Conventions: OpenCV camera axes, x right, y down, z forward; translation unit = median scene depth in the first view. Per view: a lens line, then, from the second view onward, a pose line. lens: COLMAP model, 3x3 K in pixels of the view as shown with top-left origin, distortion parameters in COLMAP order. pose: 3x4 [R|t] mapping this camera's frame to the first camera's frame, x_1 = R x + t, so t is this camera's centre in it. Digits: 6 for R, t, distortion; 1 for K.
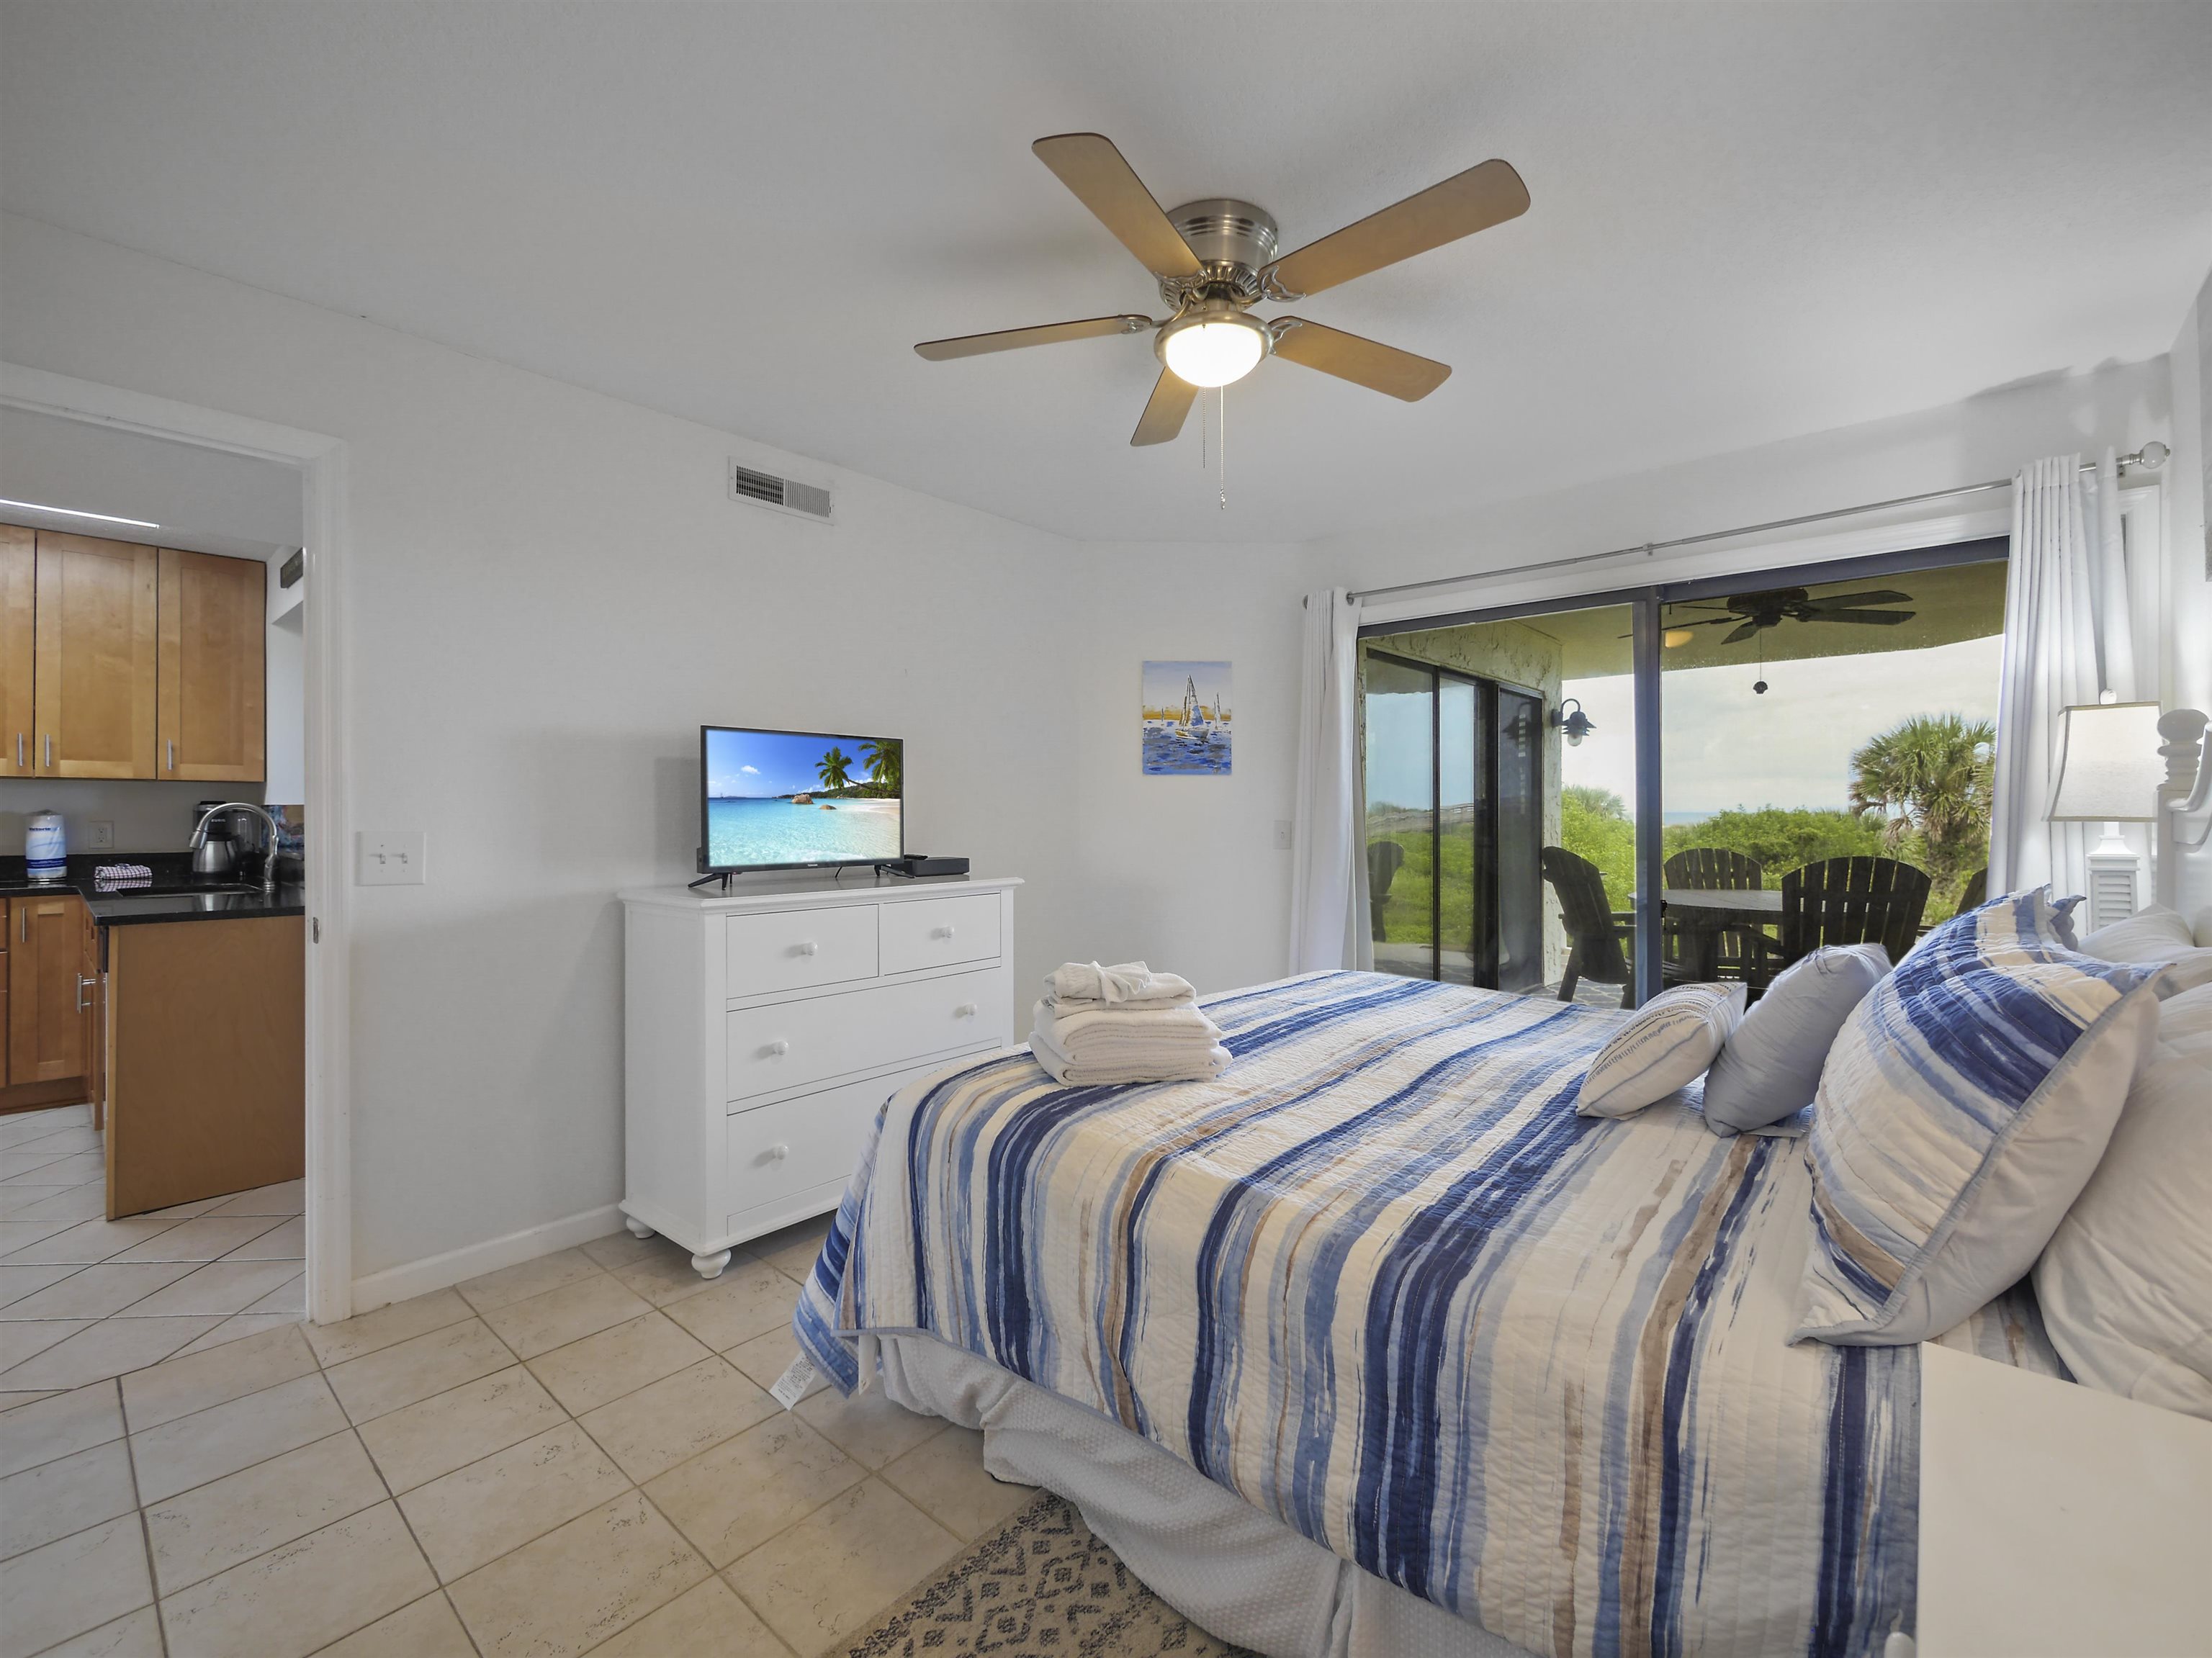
lens RADIAL K [[970.0, 0, 1102.4], [0, 970.0, 836.3], [0, 0, 1]] dist [-0.004824, -0.000629]
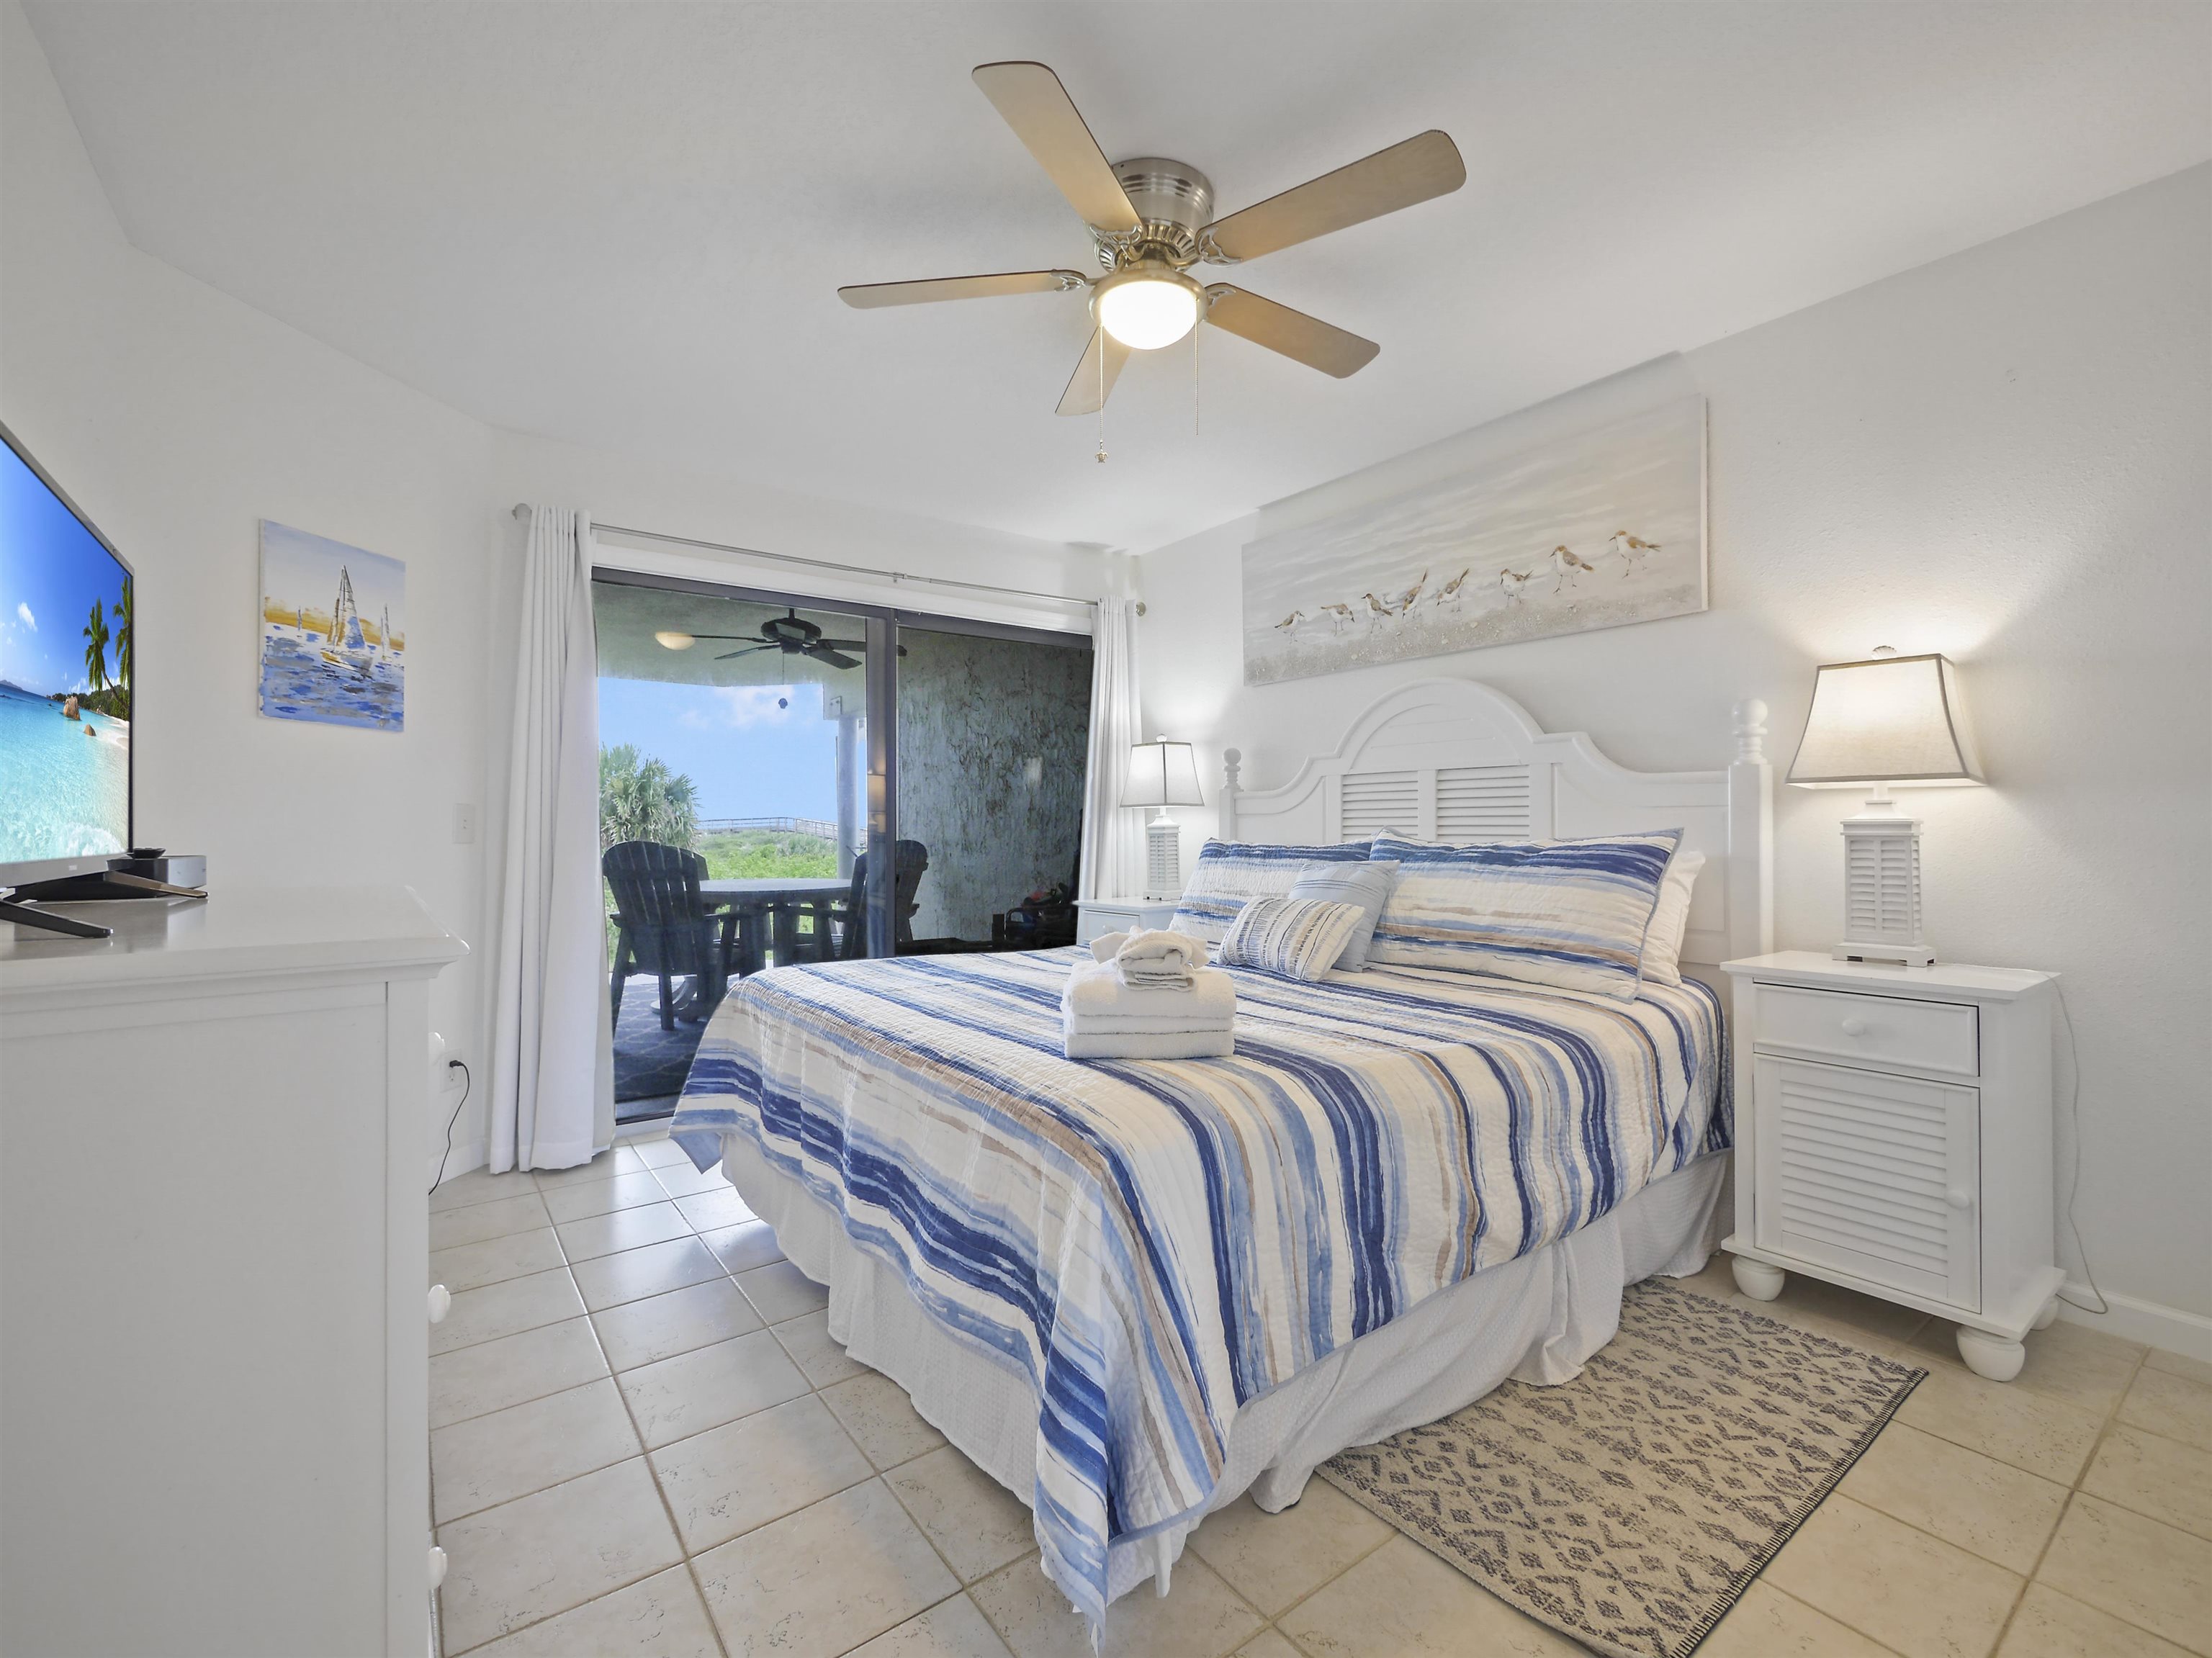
lens RADIAL K [[960.3, 0, 1106.0], [0, 960.3, 829.0], [0, 0, 1]] dist [-0.001248, -0.000039]
pose [[0.204641, -0.001238, 0.978836, -0.413904], [0.026541, 0.999639, -0.004284, 0.018481], [-0.978477, 0.026856, 0.204600, 0.400535]]
